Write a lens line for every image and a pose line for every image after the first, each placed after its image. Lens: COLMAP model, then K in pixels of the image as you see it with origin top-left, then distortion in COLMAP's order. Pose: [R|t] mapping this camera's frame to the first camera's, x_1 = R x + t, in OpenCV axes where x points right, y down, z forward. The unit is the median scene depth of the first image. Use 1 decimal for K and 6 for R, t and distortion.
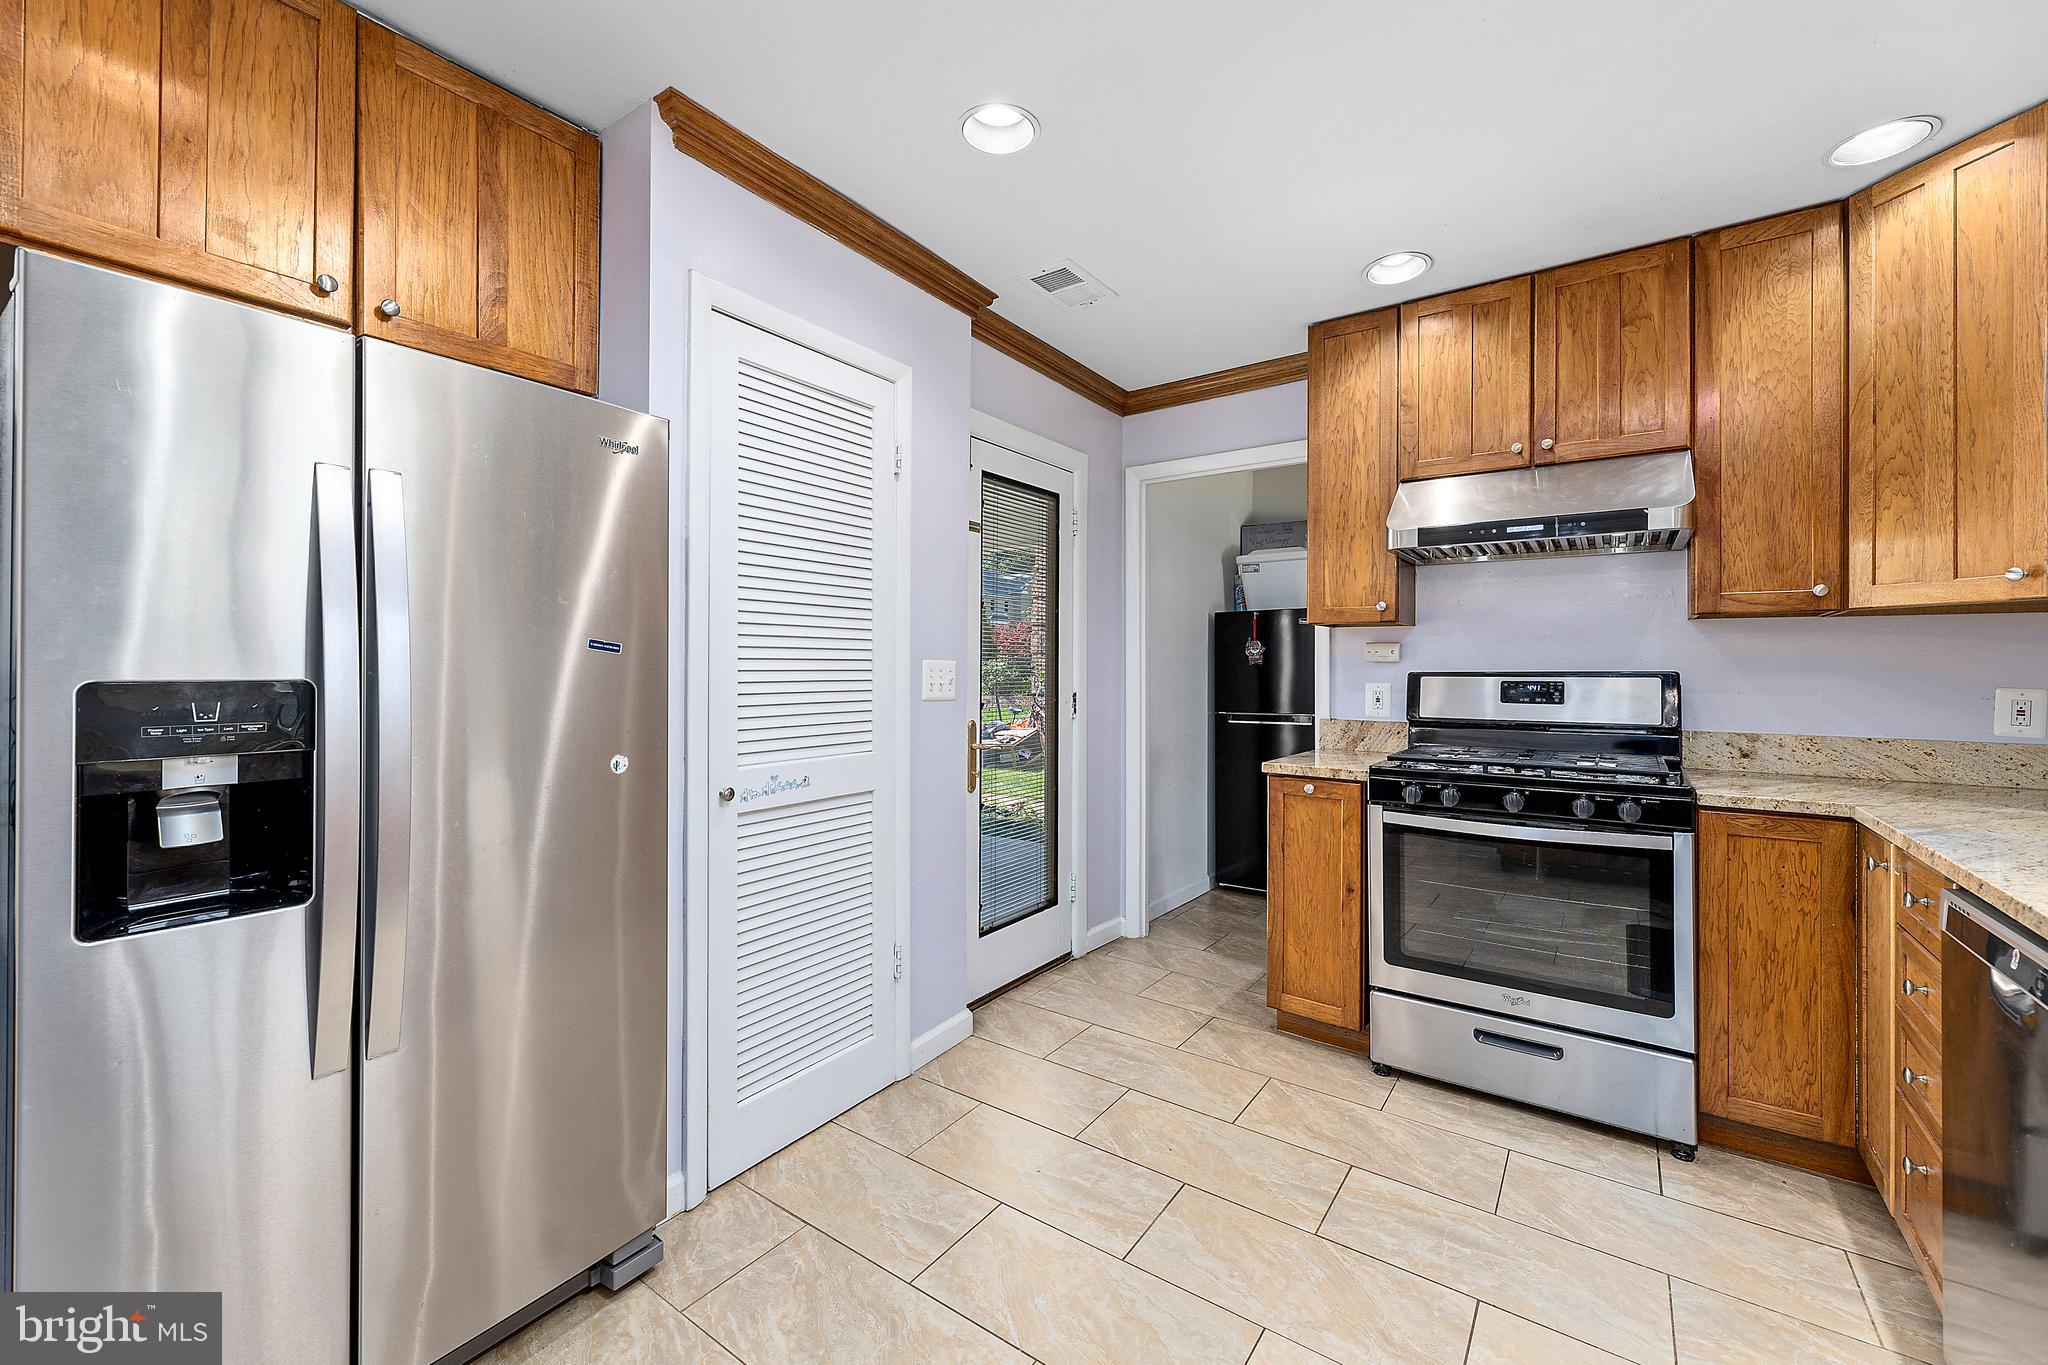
lens RADIAL K [[827.1, 0, 1022.4], [0, 827.1, 661.5], [0, 0, 1]] dist [0.001085, 0.000214]
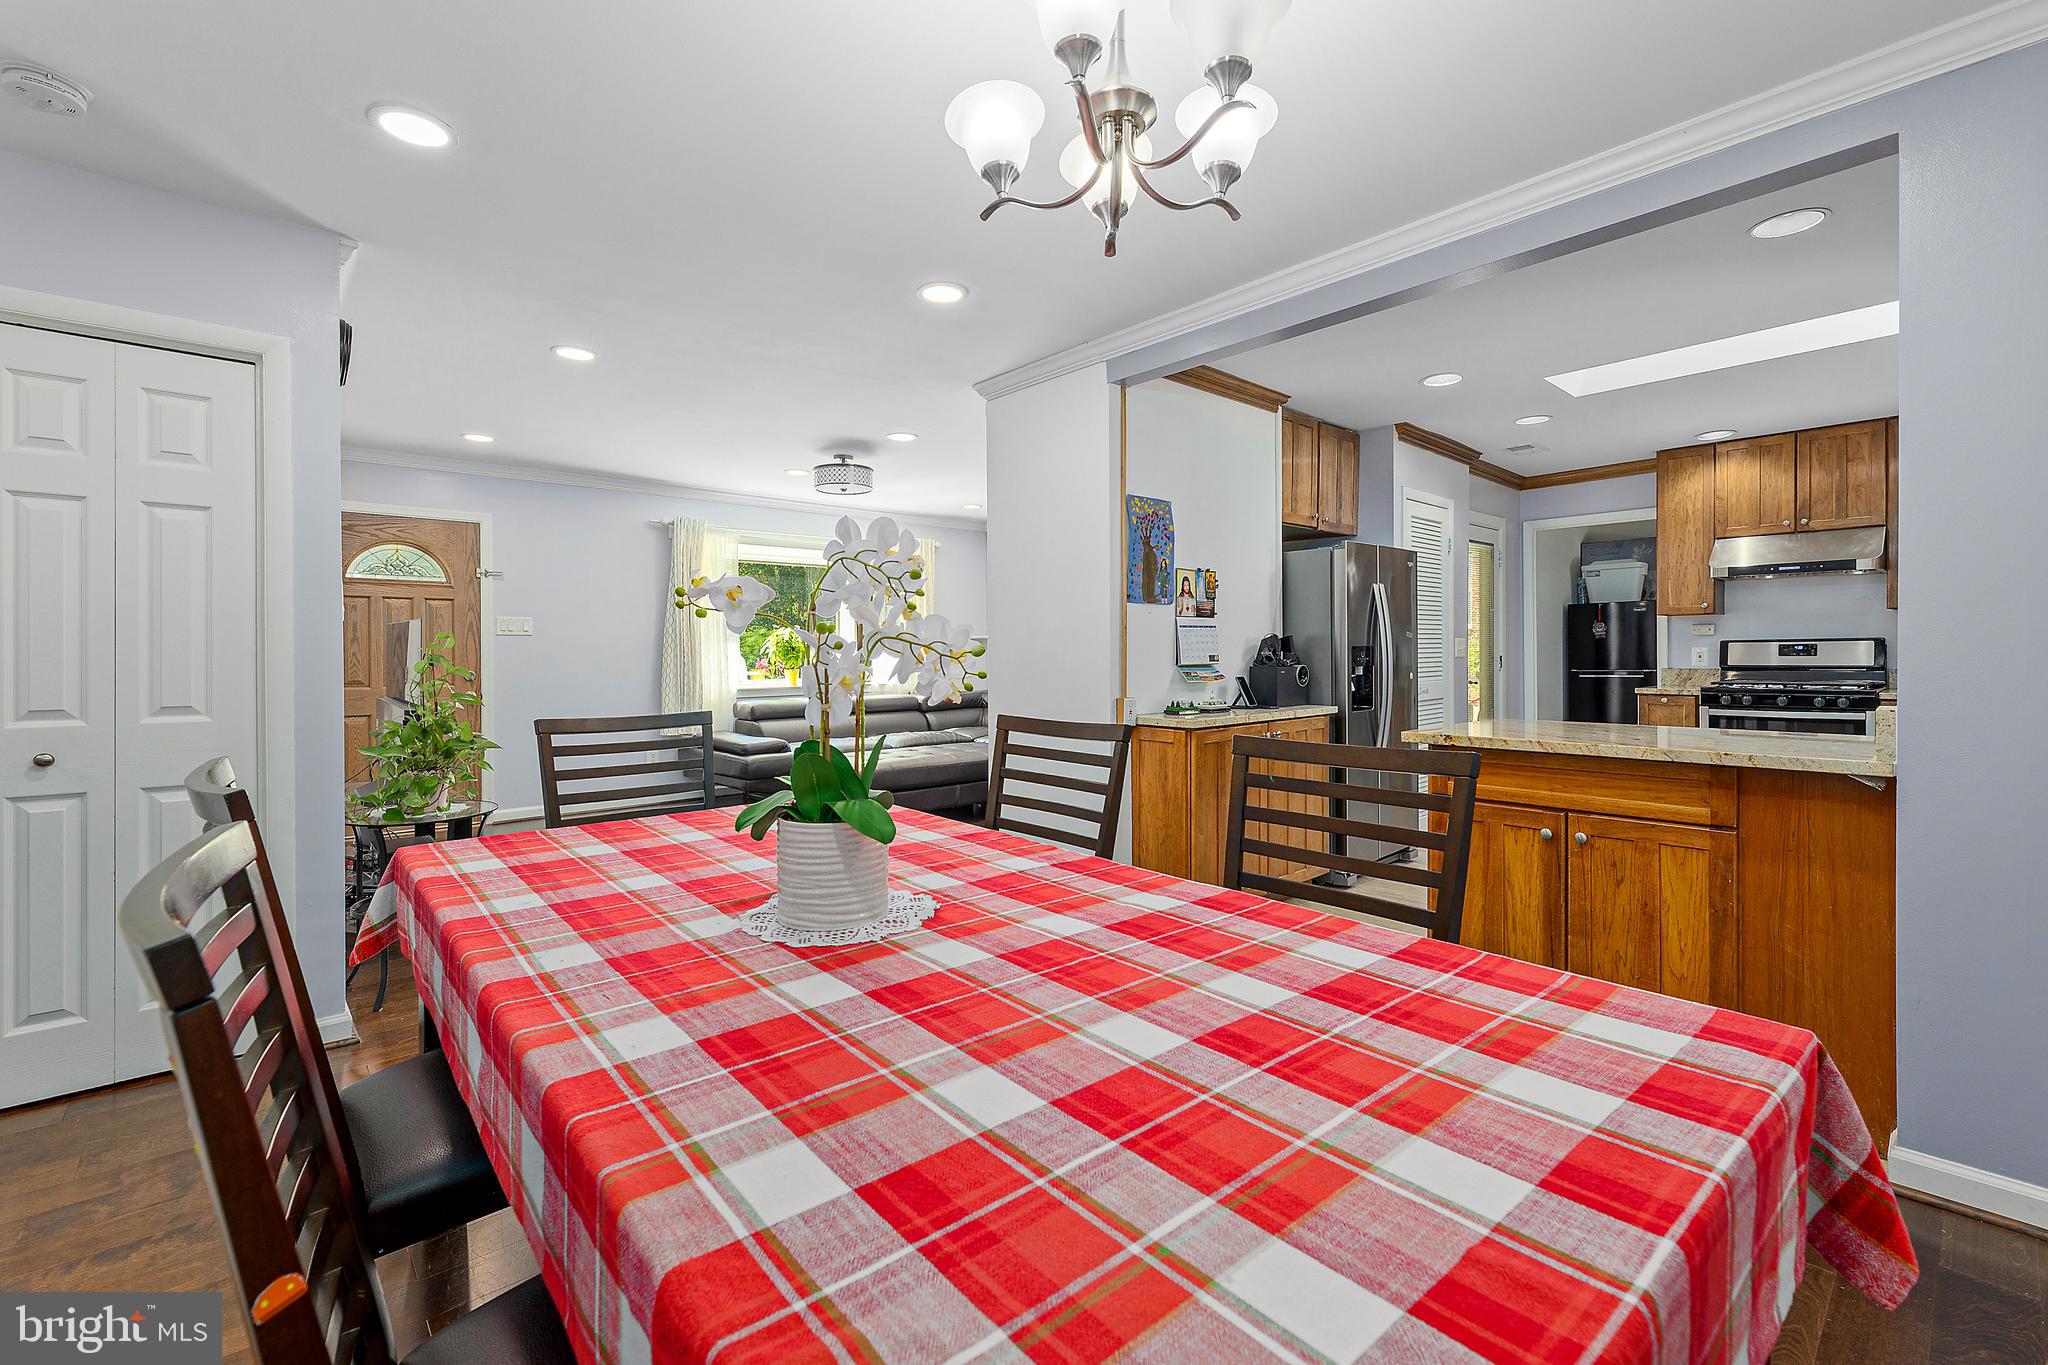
lens RADIAL K [[864.6, 0, 1027.7], [0, 864.6, 657.7], [0, 0, 1]] dist [-0.000177, 0.000150]
pose [[0.976547, -0.011944, -0.214972, -0.738932], [0.015775, 0.999746, 0.016113, -0.004716], [0.214724, -0.019126, 0.976487, -1.427713]]
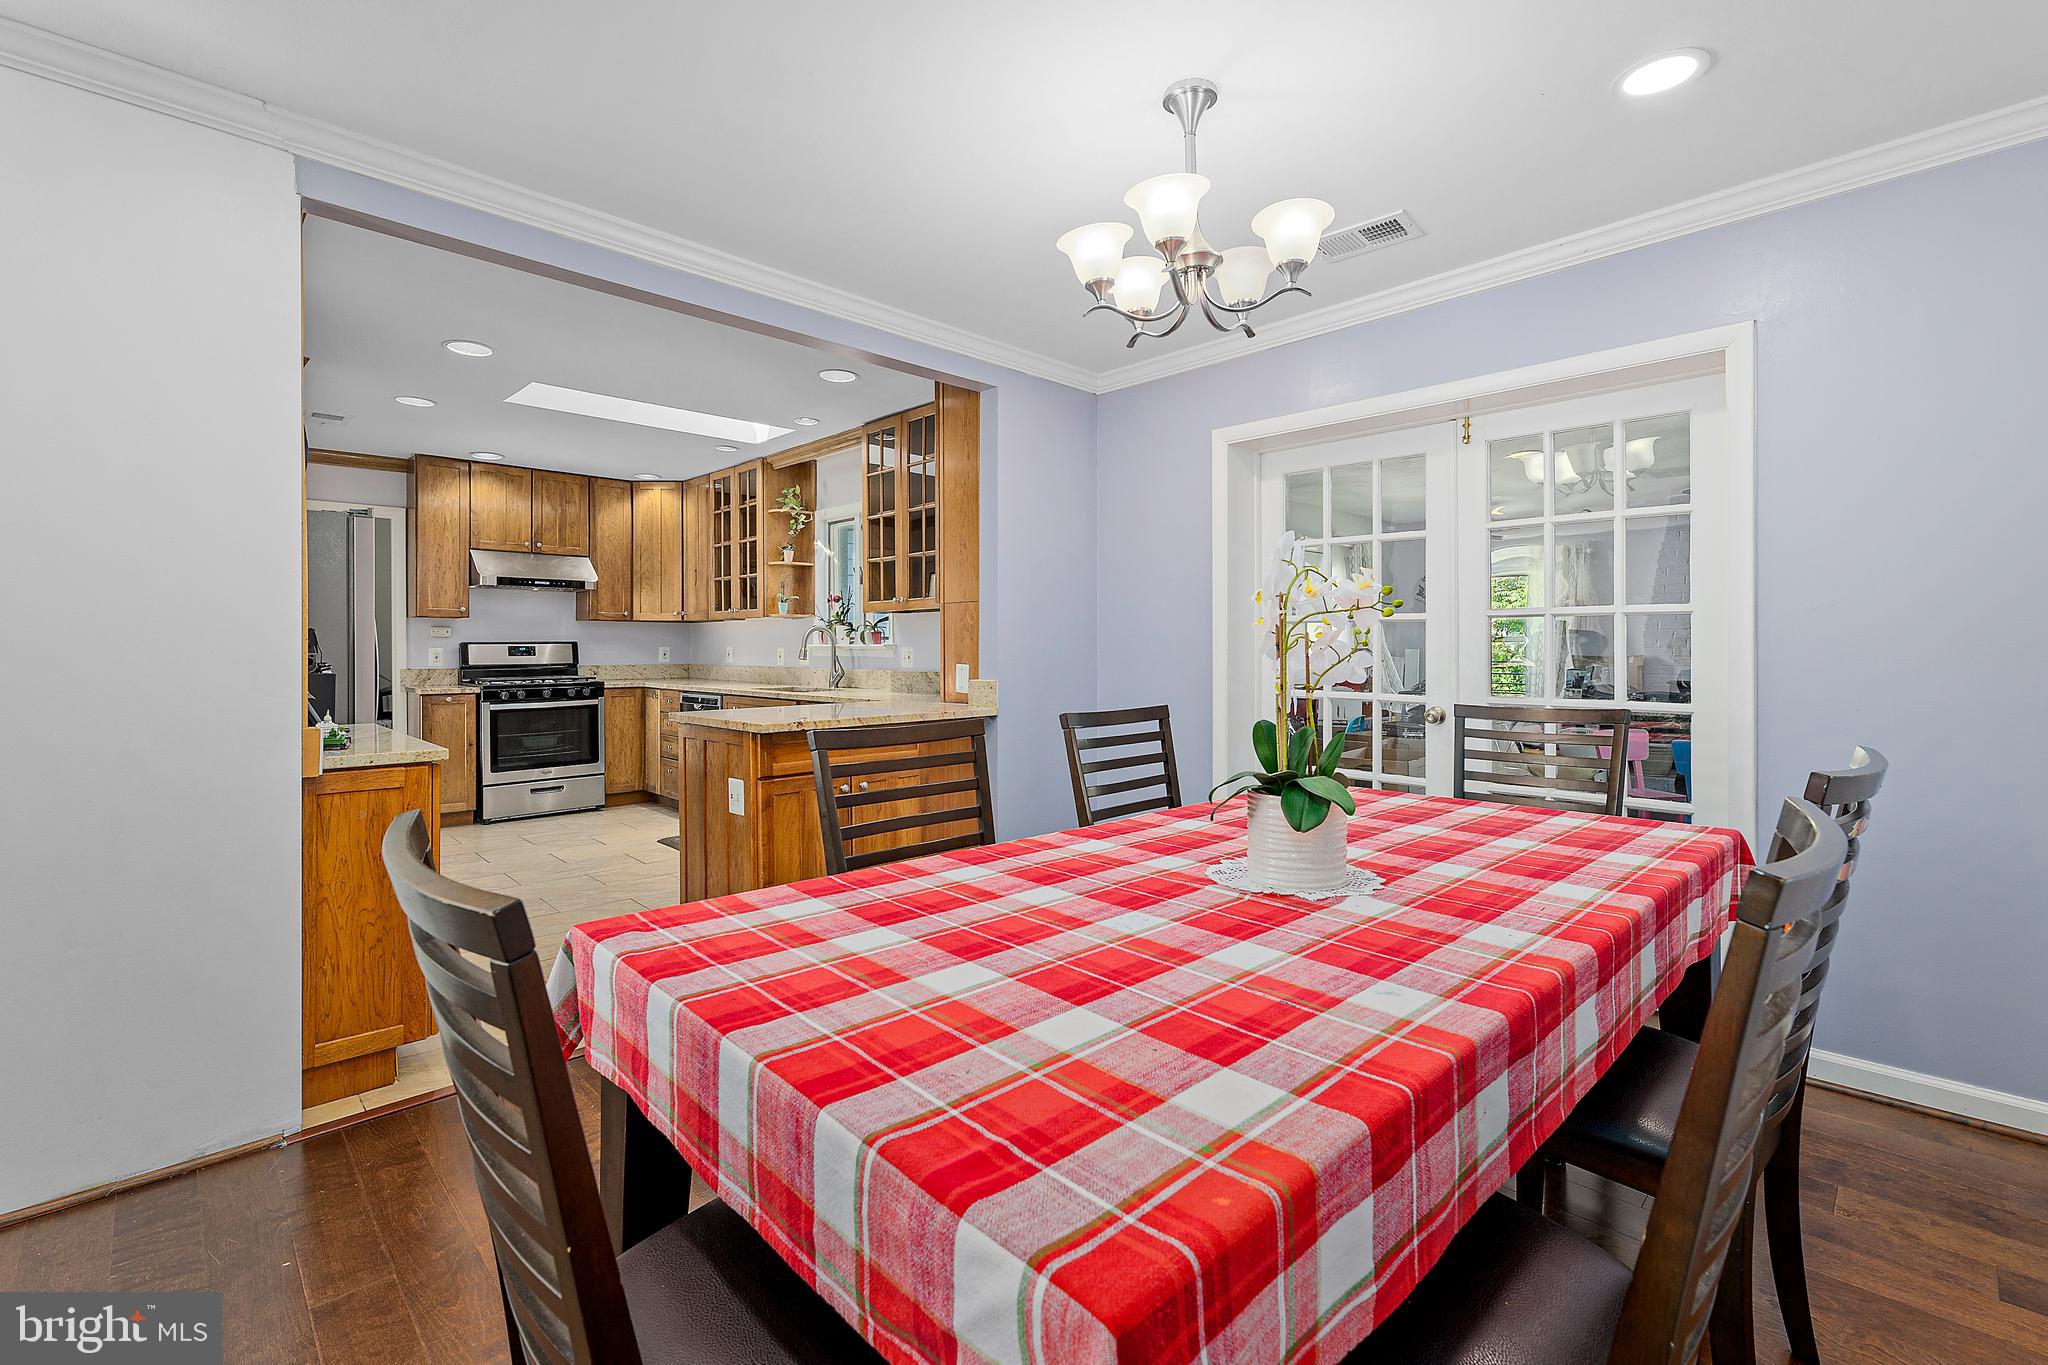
lens RADIAL K [[882.9, 0, 1025.4], [0, 882.9, 649.5], [0, 0, 1]] dist [0.002528, 0.000187]
pose [[0.173474, -0.011577, 0.984770, -1.658985], [-0.007442, 0.999887, 0.013065, -0.008905], [-0.984810, -0.009596, 0.173368, -0.827407]]
